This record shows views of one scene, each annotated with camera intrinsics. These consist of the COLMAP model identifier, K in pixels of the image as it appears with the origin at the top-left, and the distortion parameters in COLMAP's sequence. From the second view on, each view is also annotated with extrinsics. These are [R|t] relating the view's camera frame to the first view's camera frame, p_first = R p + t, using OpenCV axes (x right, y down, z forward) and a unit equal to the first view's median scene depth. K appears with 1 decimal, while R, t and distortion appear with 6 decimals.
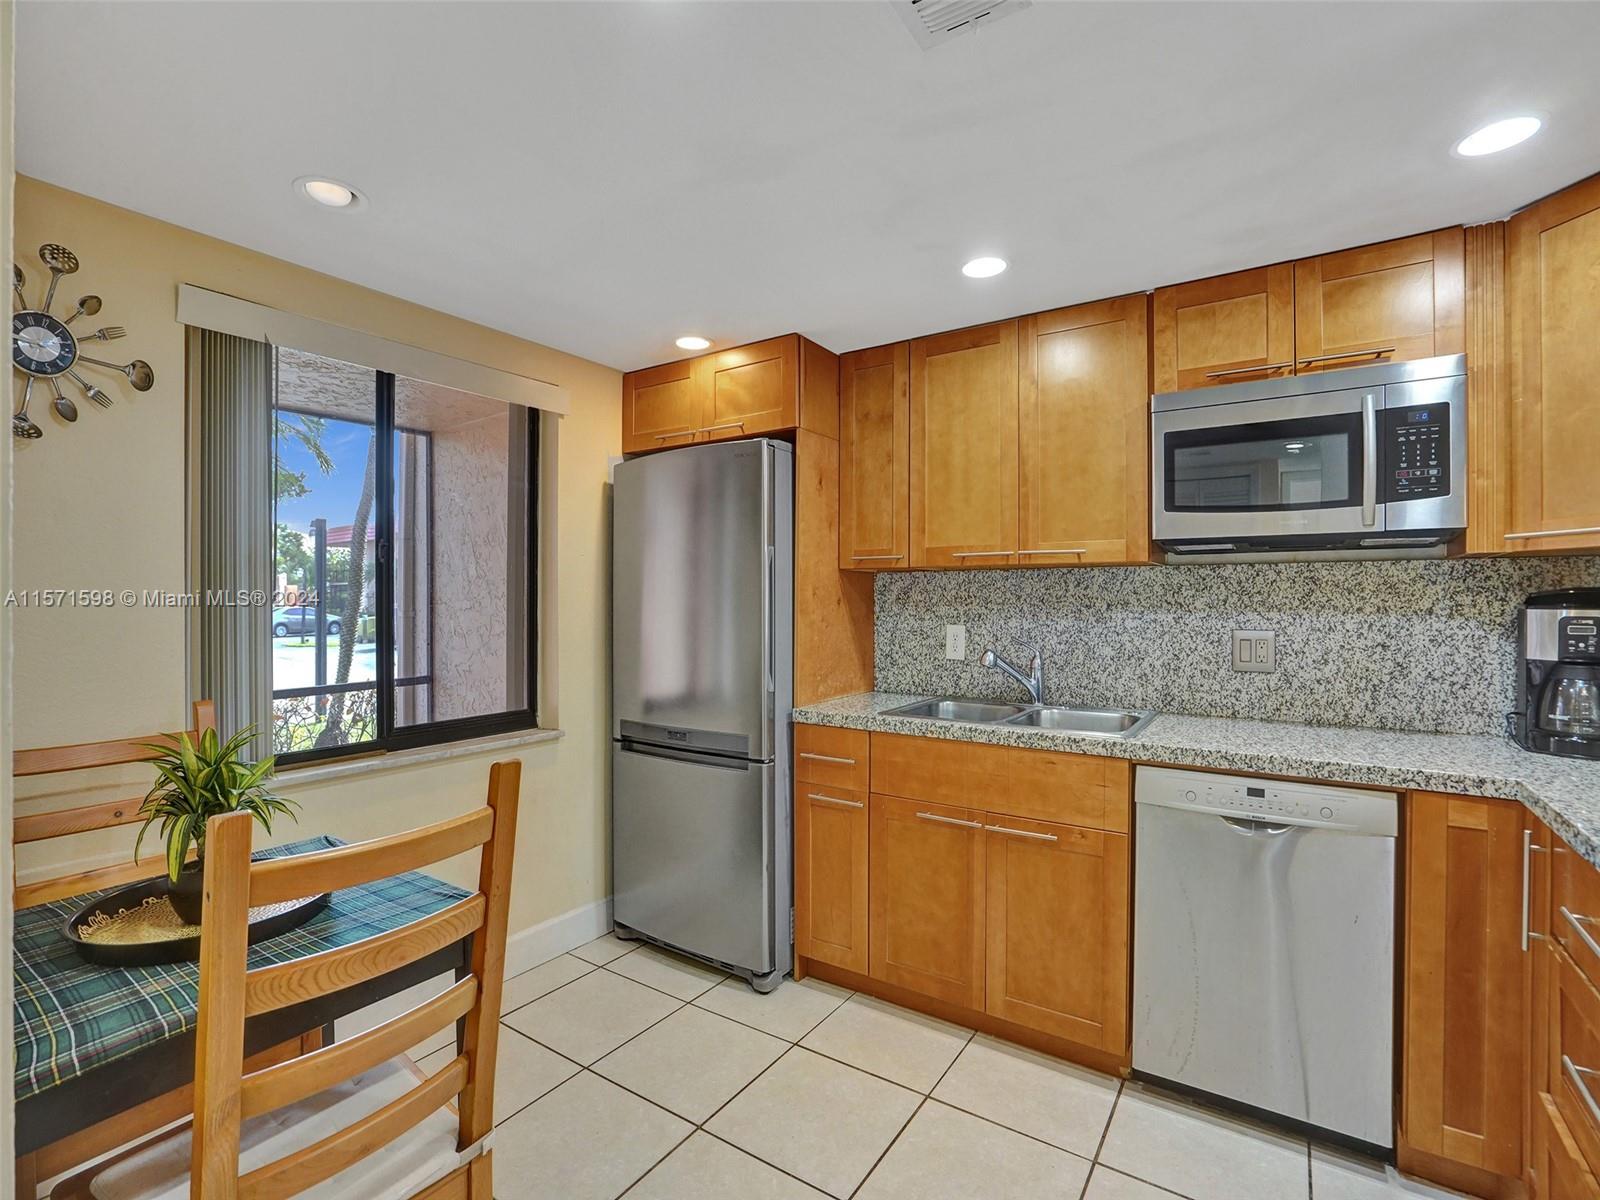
lens RADIAL K [[736.9, 0, 799.9], [0, 736.9, 600.6], [0, 0, 1]] dist [-0.017673, 0.002963]
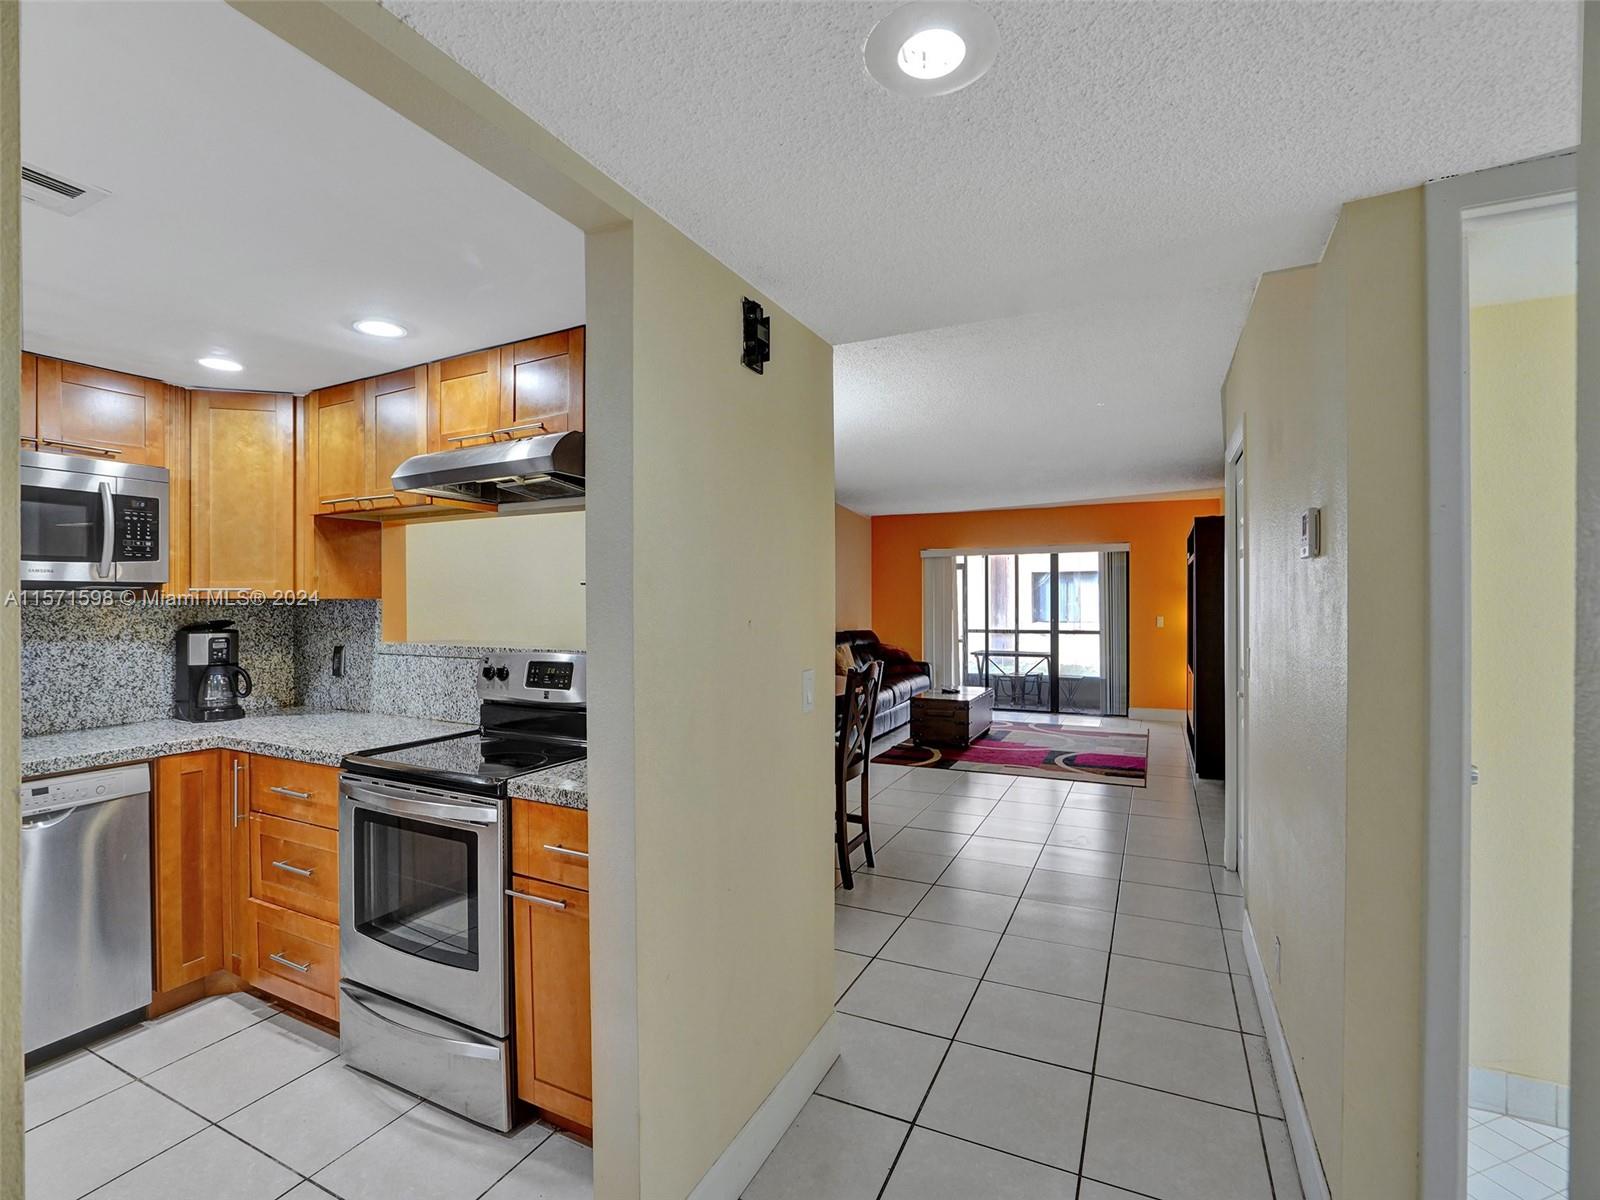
lens RADIAL K [[736.9, 0, 802.3], [0, 736.9, 607.3], [0, 0, 1]] dist [-0.017673, 0.002963]
pose [[-0.132742, -0.005972, 0.991133, -0.755705], [0.005883, 0.999959, 0.006813, -0.049301], [-0.991133, 0.006735, -0.132702, -0.115017]]
